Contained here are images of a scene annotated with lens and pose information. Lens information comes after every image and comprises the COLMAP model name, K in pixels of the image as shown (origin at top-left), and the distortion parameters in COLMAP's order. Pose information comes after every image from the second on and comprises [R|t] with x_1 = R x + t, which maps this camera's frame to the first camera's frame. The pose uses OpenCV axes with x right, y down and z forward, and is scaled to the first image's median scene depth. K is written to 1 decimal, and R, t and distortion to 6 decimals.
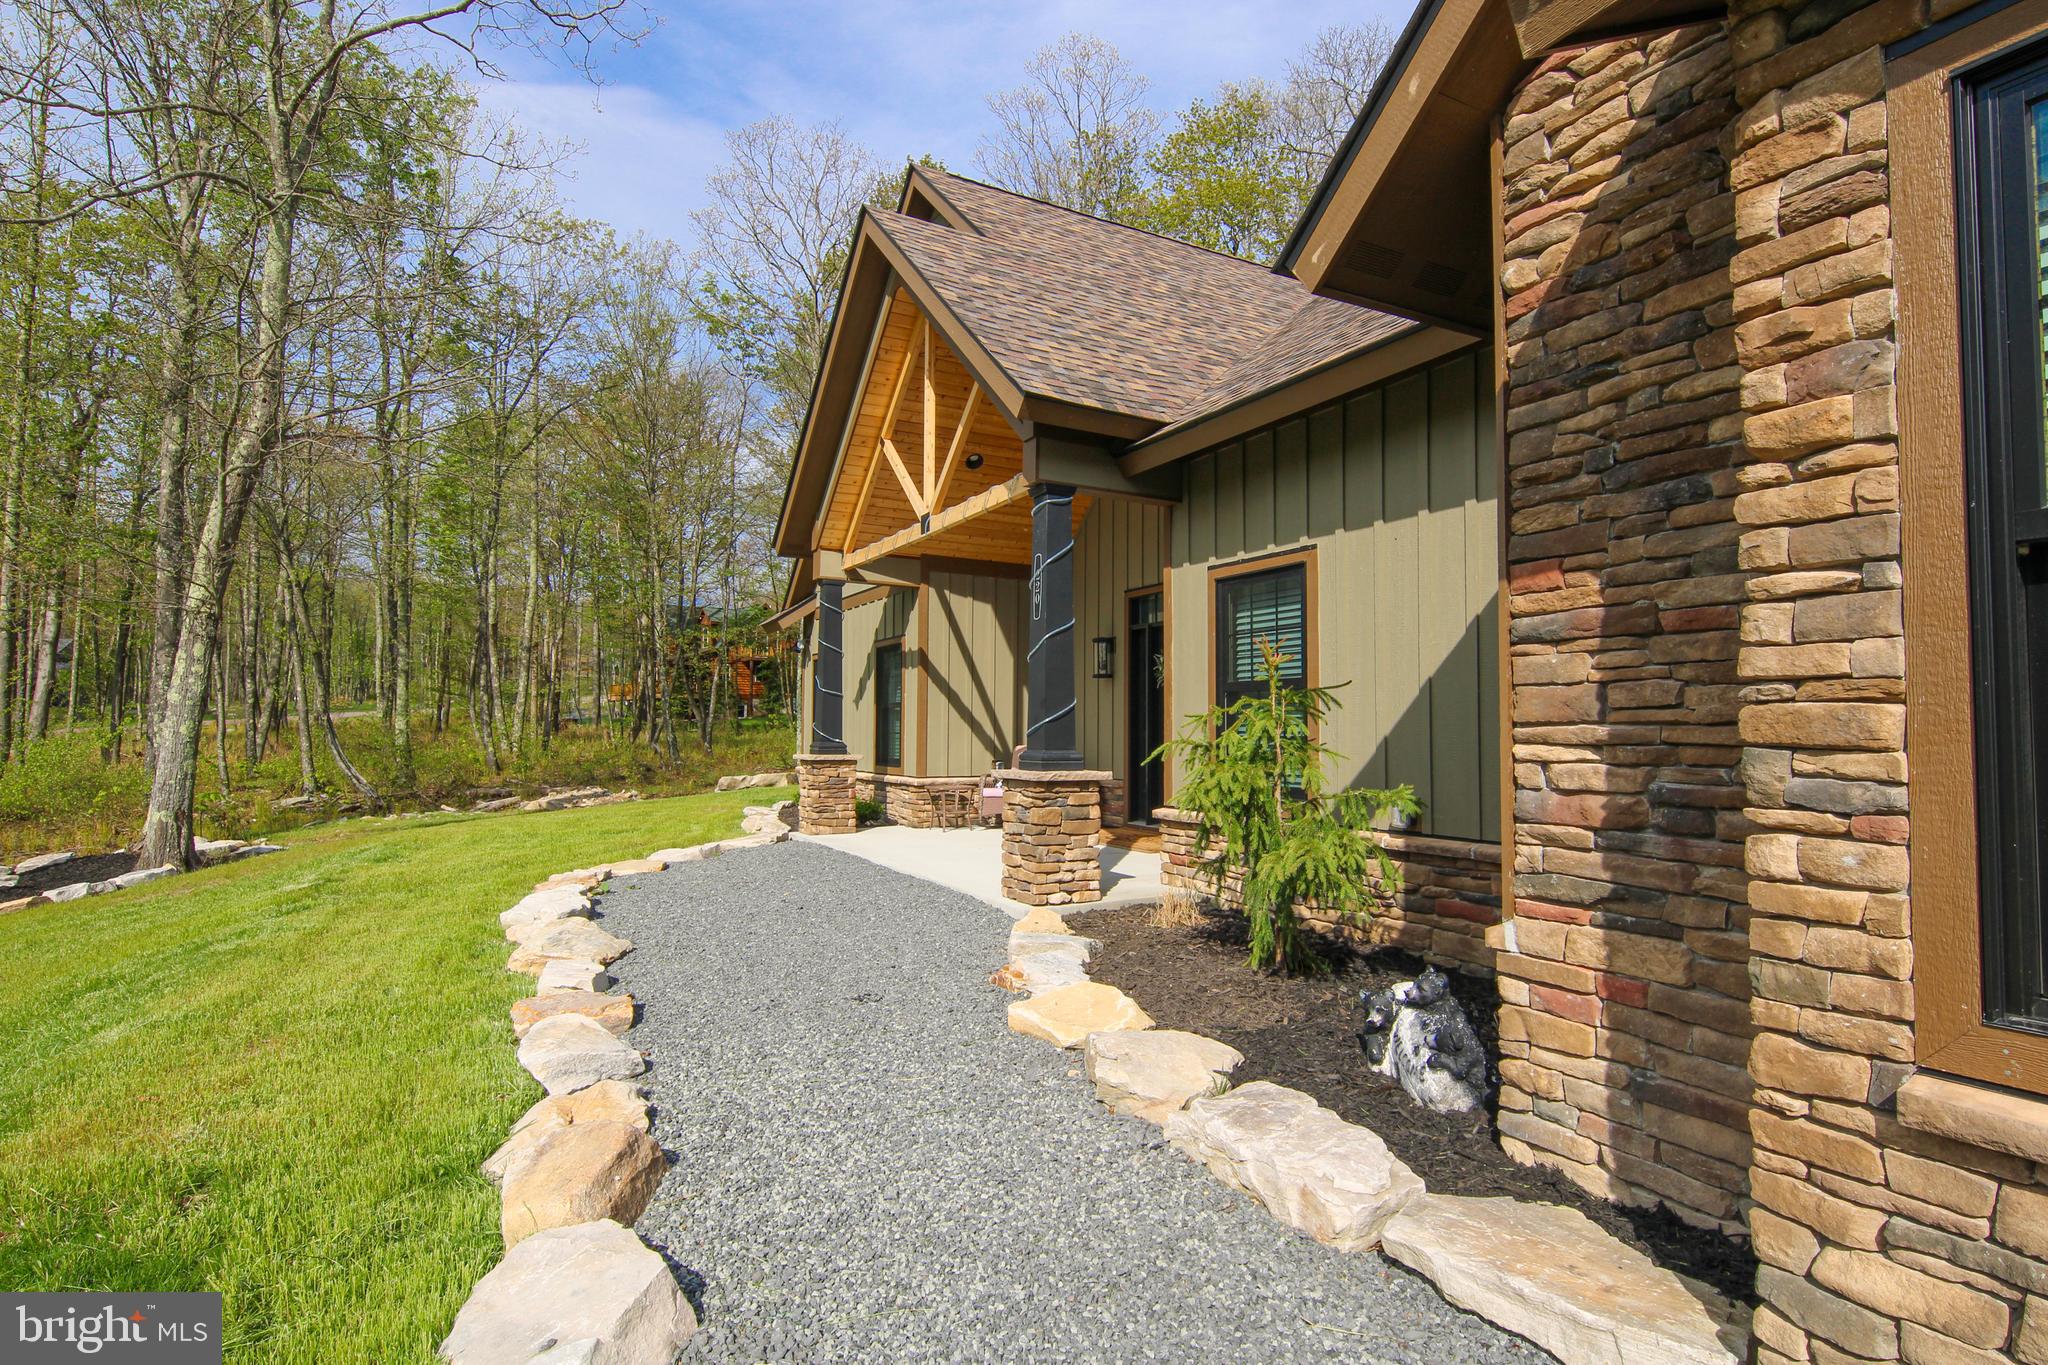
lens RADIAL K [[1043.6, 0, 1026.1], [0, 1043.6, 684.5], [0, 0, 1]] dist [0.005810, -0.001968]
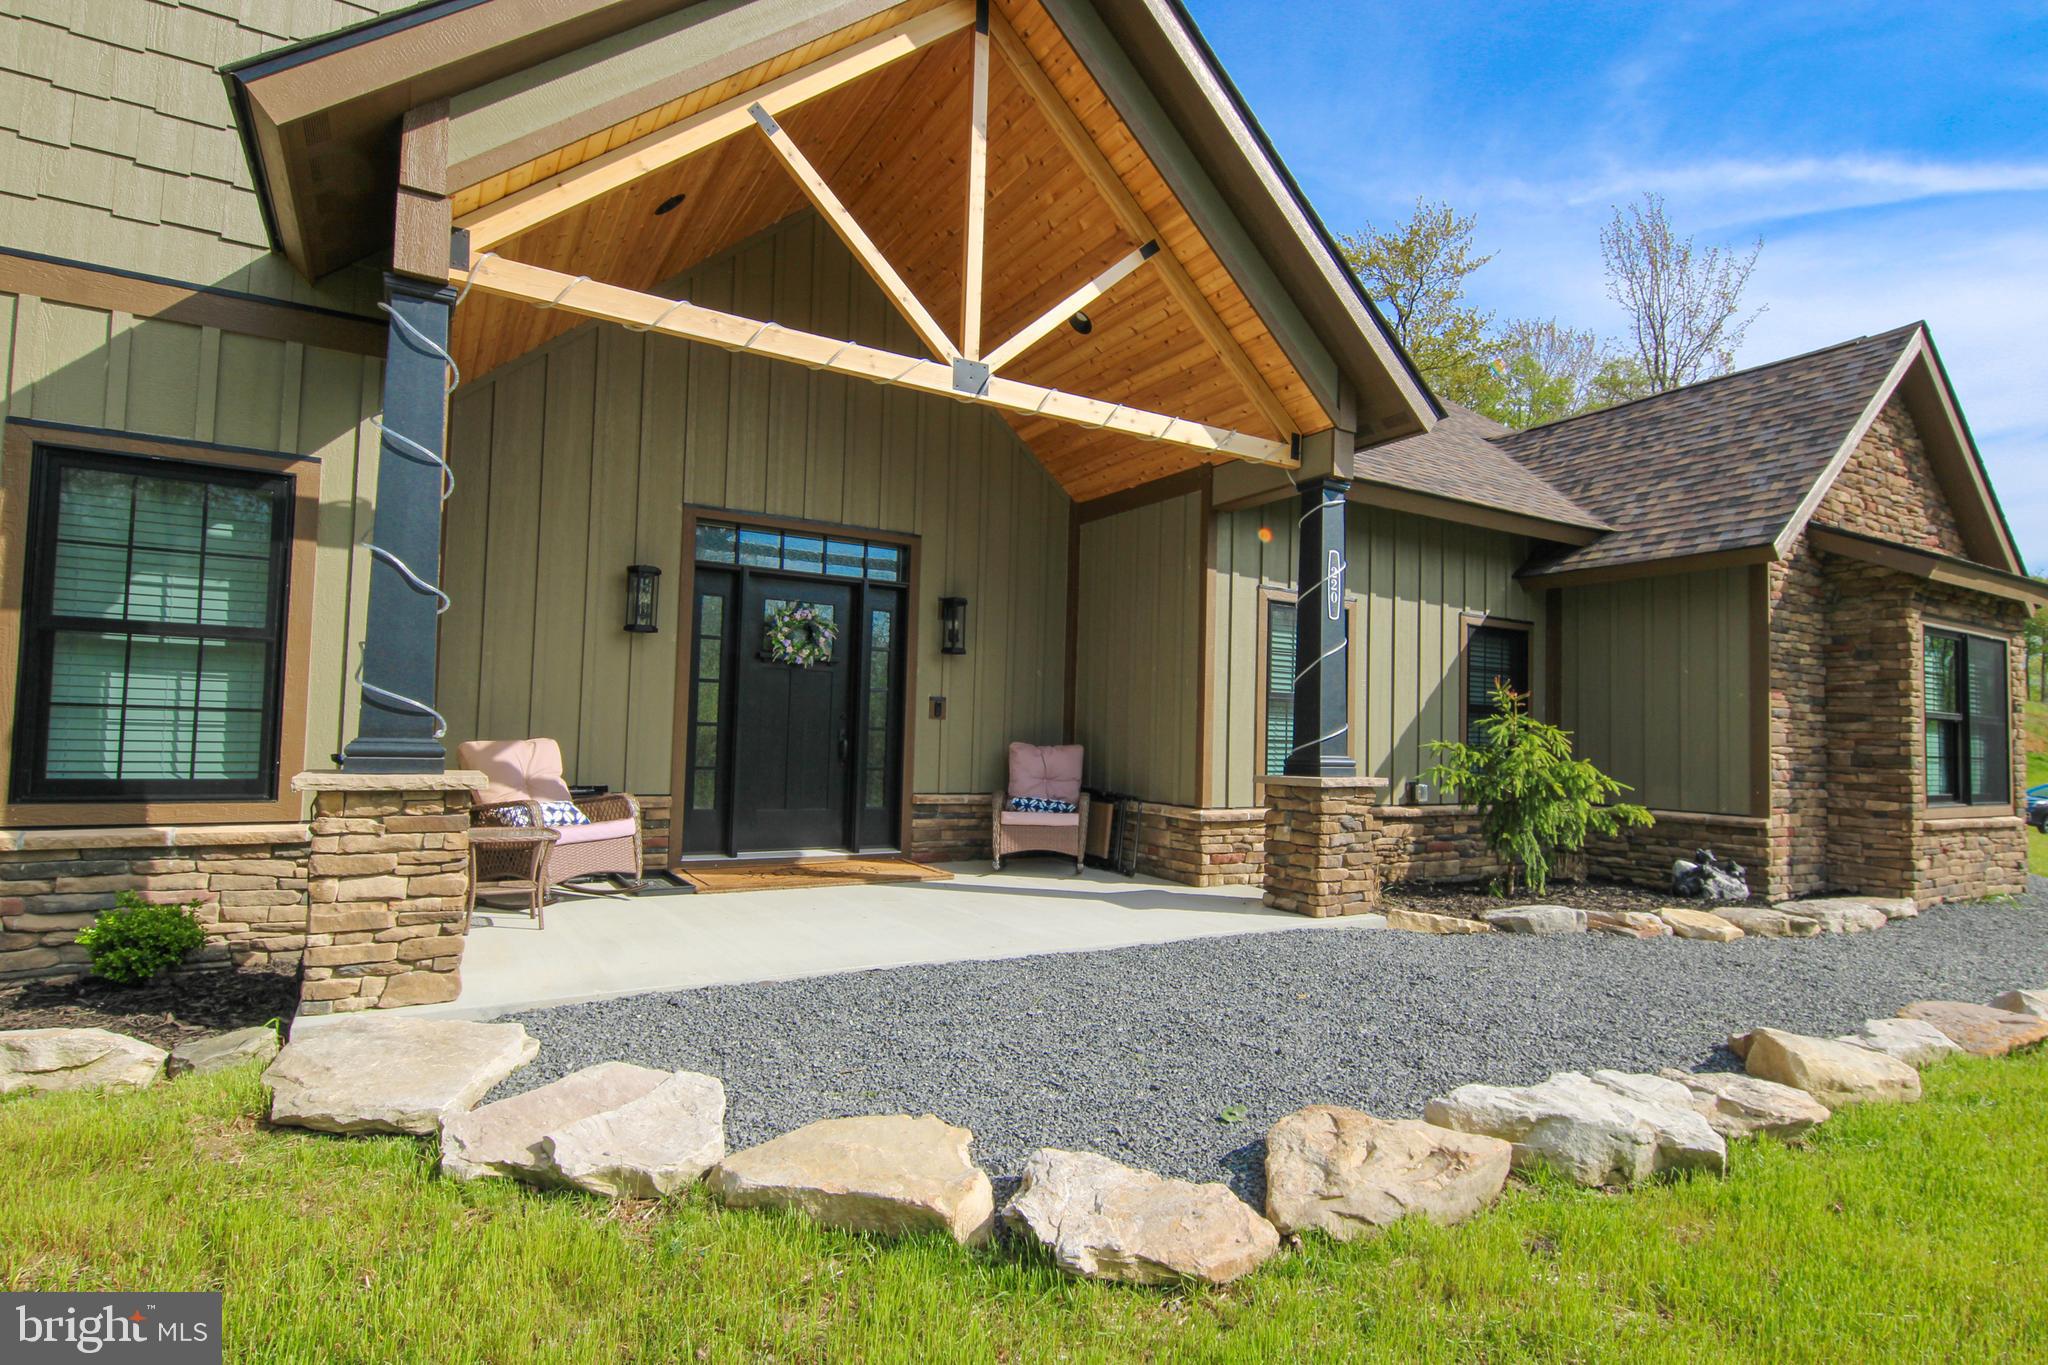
lens RADIAL K [[1043.6, 0, 1027.5], [0, 1043.6, 685.2], [0, 0, 1]] dist [0.005810, -0.001968]
pose [[-0.067112, 0.042907, 0.996822, -1.124585], [-0.068602, 0.996512, -0.047512, 0.075628], [-0.995384, -0.071573, -0.063935, 1.632949]]
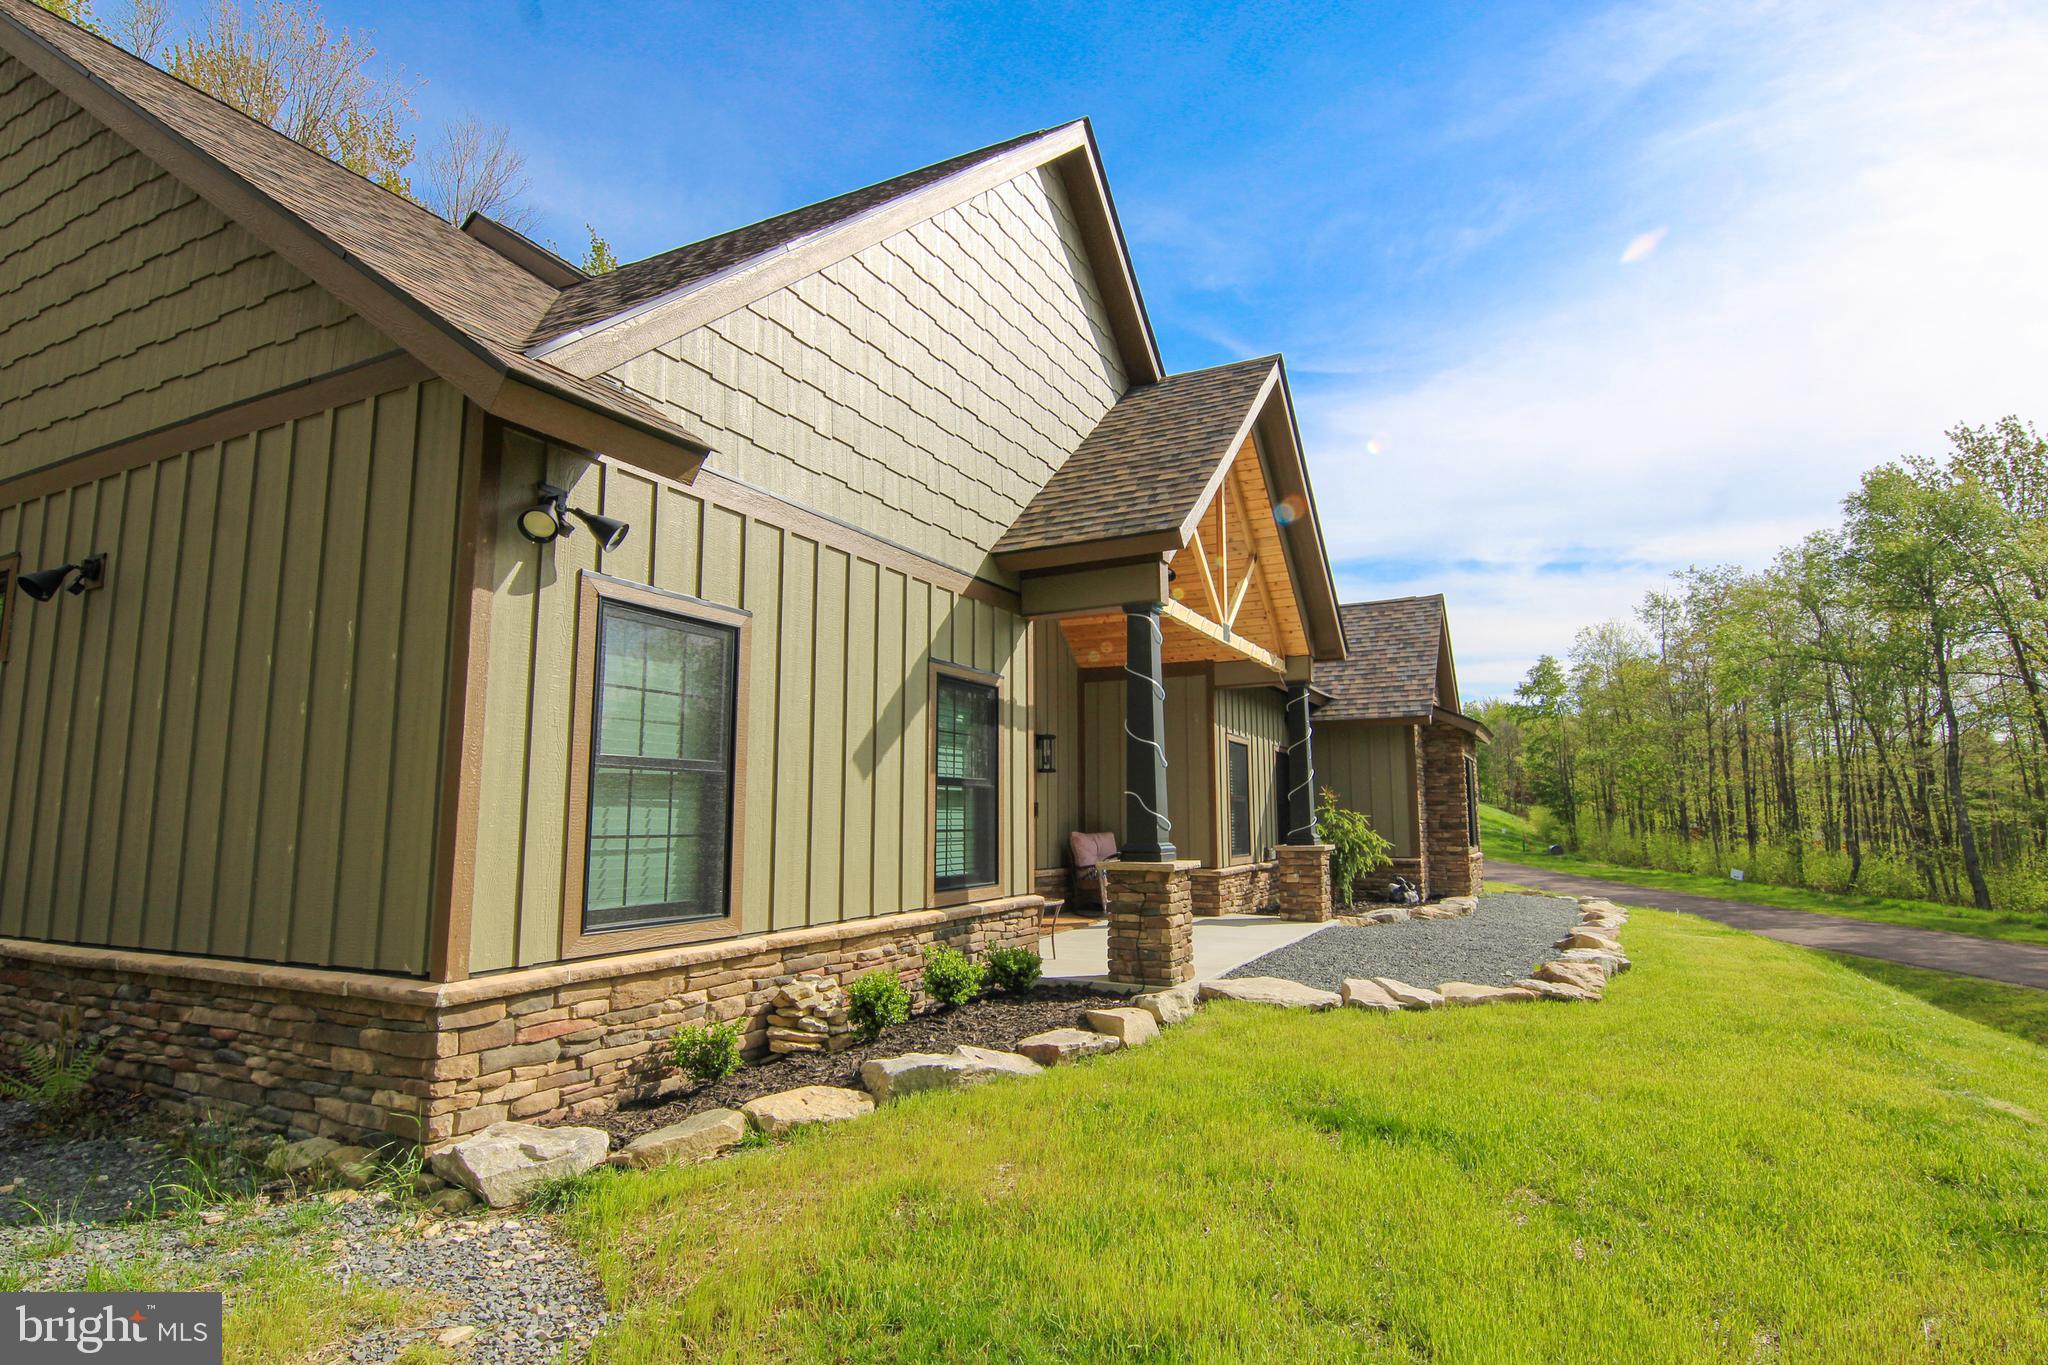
lens RADIAL K [[1043.6, 0, 1028.8], [0, 1043.6, 682.8], [0, 0, 1]] dist [0.005810, -0.001968]
pose [[-0.578293, 0.100655, 0.809596, -1.405595], [-0.035794, 0.988274, -0.148437, 0.108276], [-0.815044, -0.114819, -0.567909, 2.932950]]
